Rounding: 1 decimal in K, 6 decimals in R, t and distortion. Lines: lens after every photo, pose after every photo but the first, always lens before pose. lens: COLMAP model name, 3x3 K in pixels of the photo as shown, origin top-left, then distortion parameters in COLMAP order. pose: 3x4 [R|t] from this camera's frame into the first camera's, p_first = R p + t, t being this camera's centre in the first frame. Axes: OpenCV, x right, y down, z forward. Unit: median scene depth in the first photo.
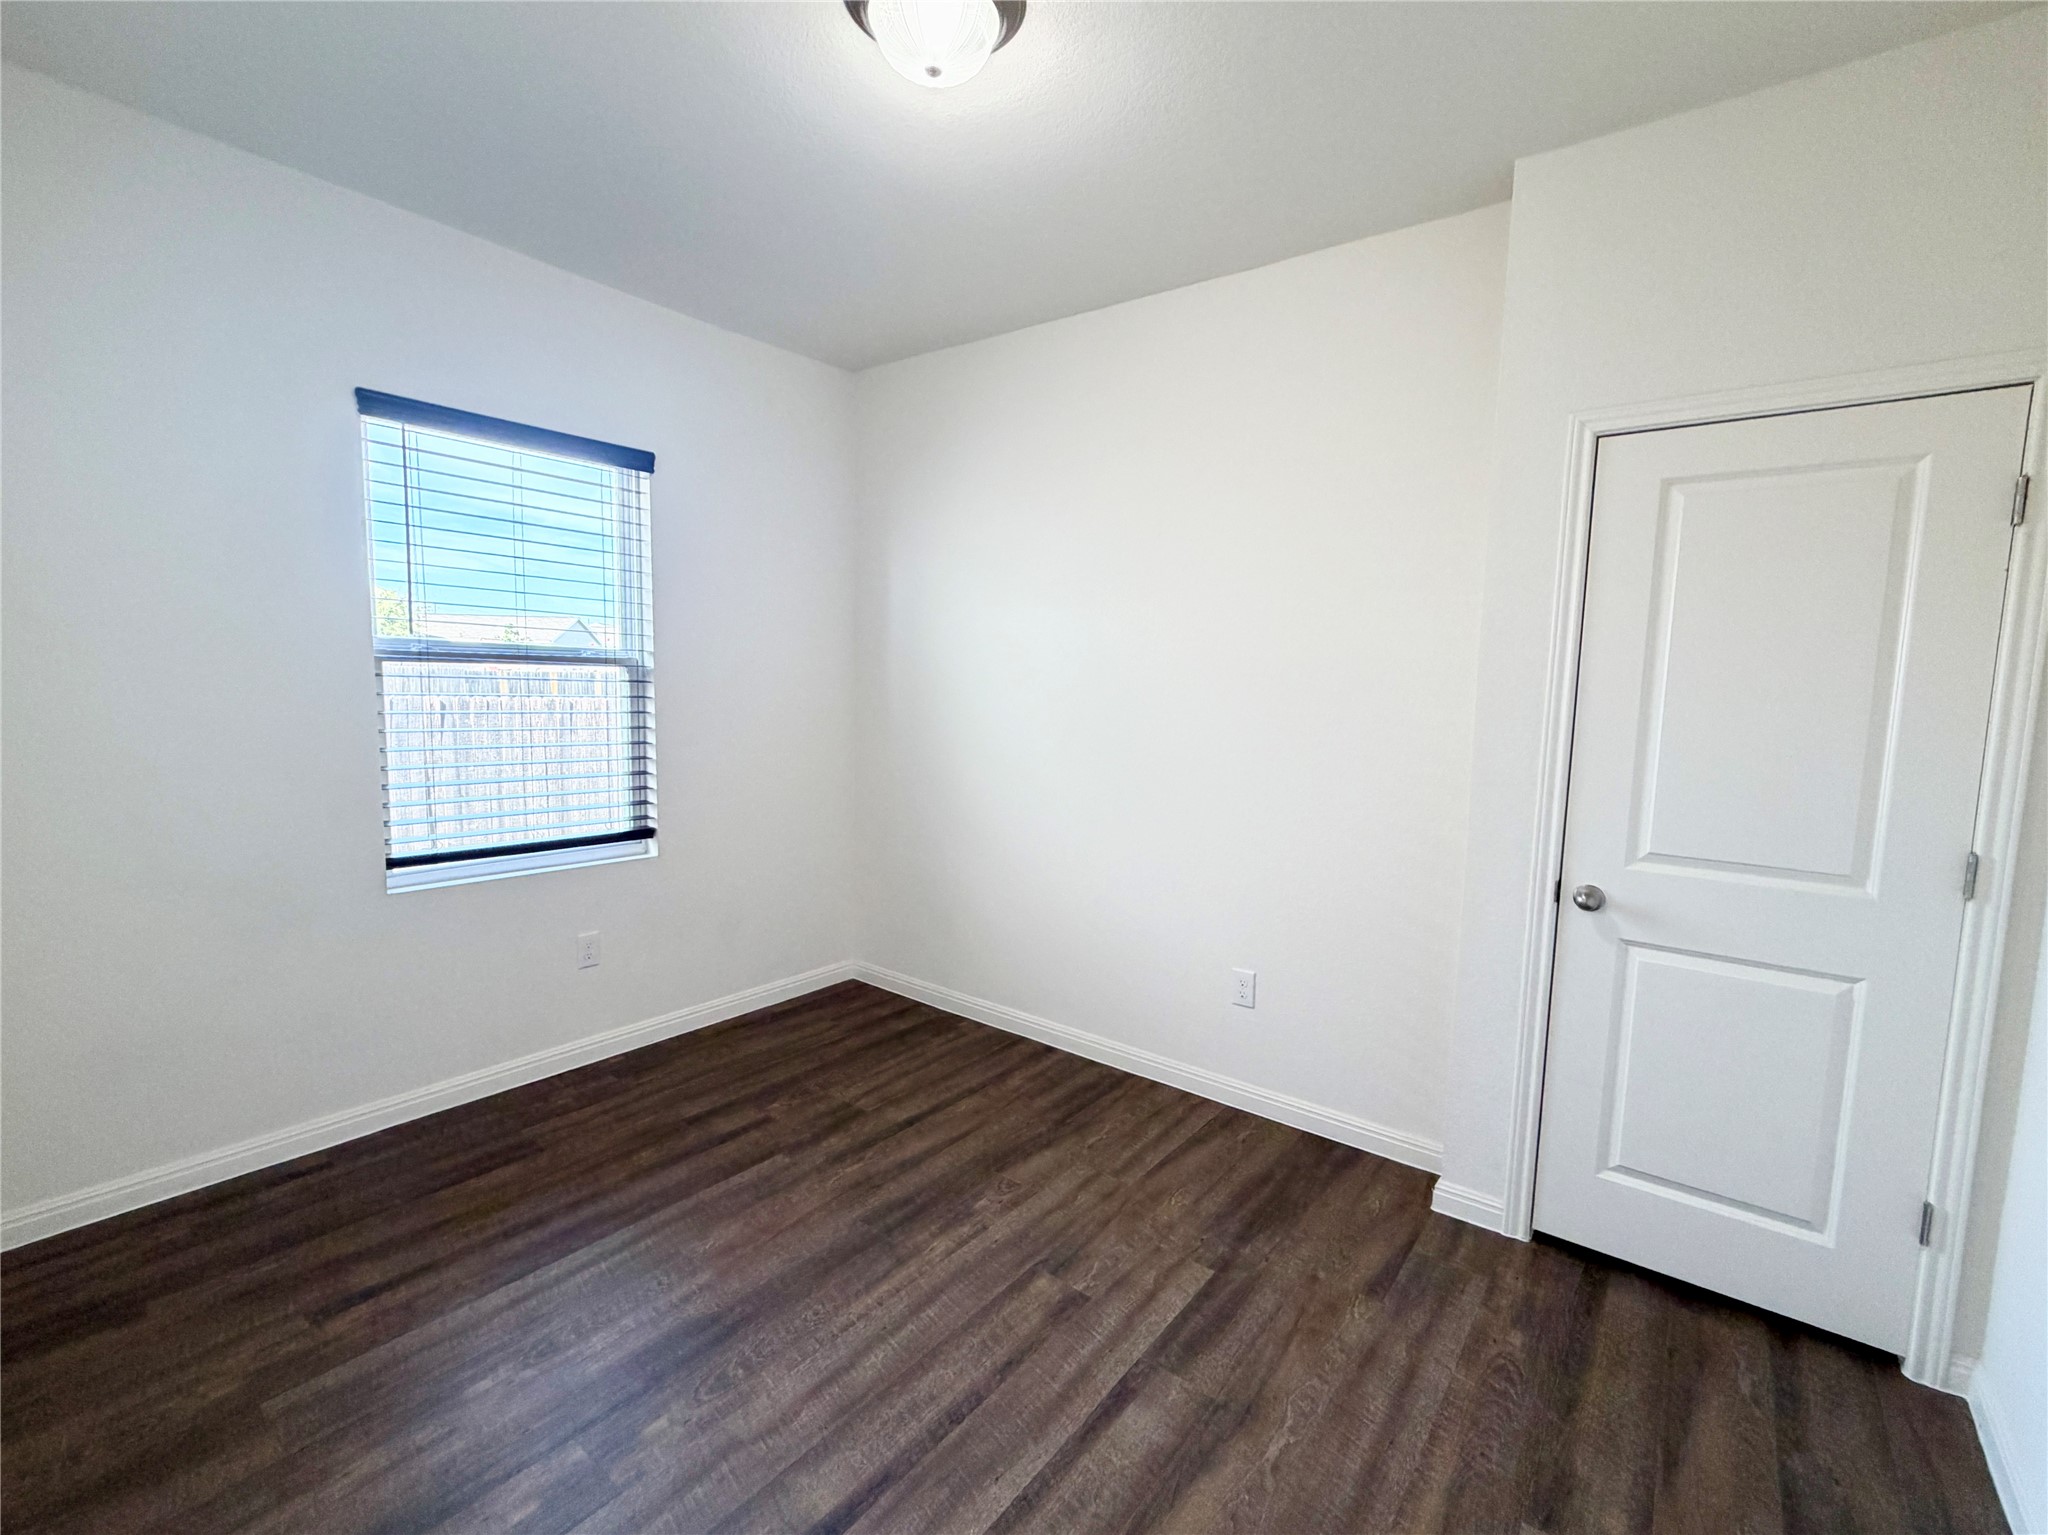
lens RADIAL K [[905.4, 0, 1024.0], [0, 905.4, 767.5], [0, 0, 1]] dist [-0.001284, -0.000379]
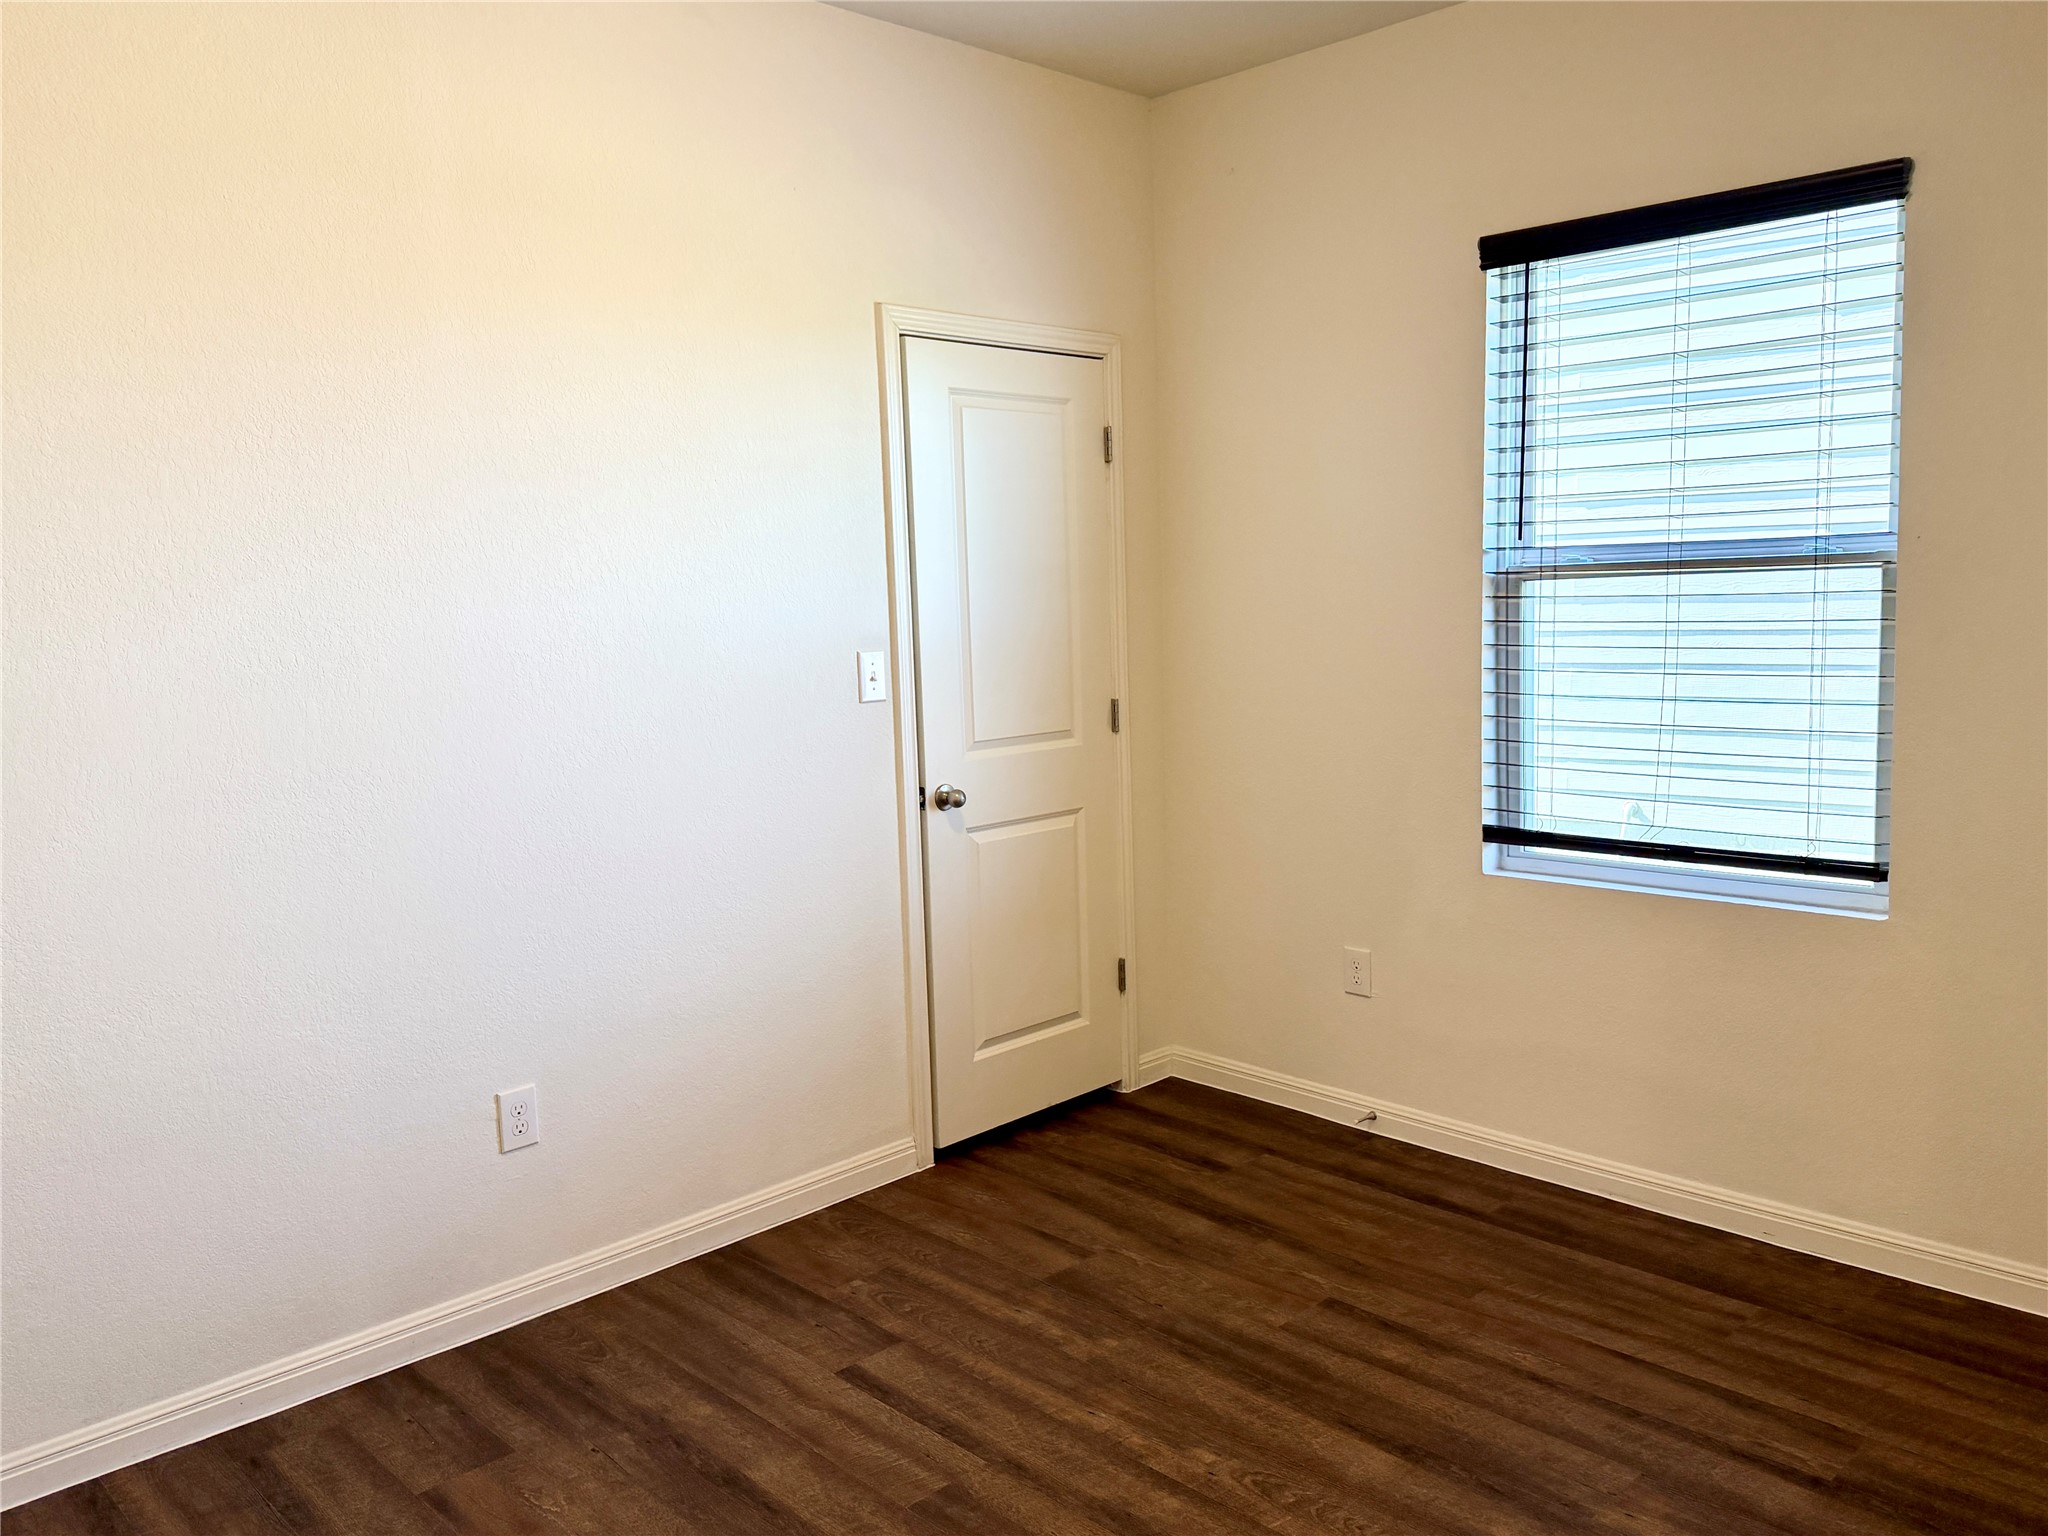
lens RADIAL K [[1540.8, 0, 1024.0], [0, 1540.8, 768.0], [0, 0, 1]] dist [0.006515, 0.000978]
pose [[0.123912, -0.140596, 0.982282, -1.178336], [0.128098, 0.983895, 0.124668, -0.101720], [-0.983990, 0.110381, 0.139926, 0.749053]]
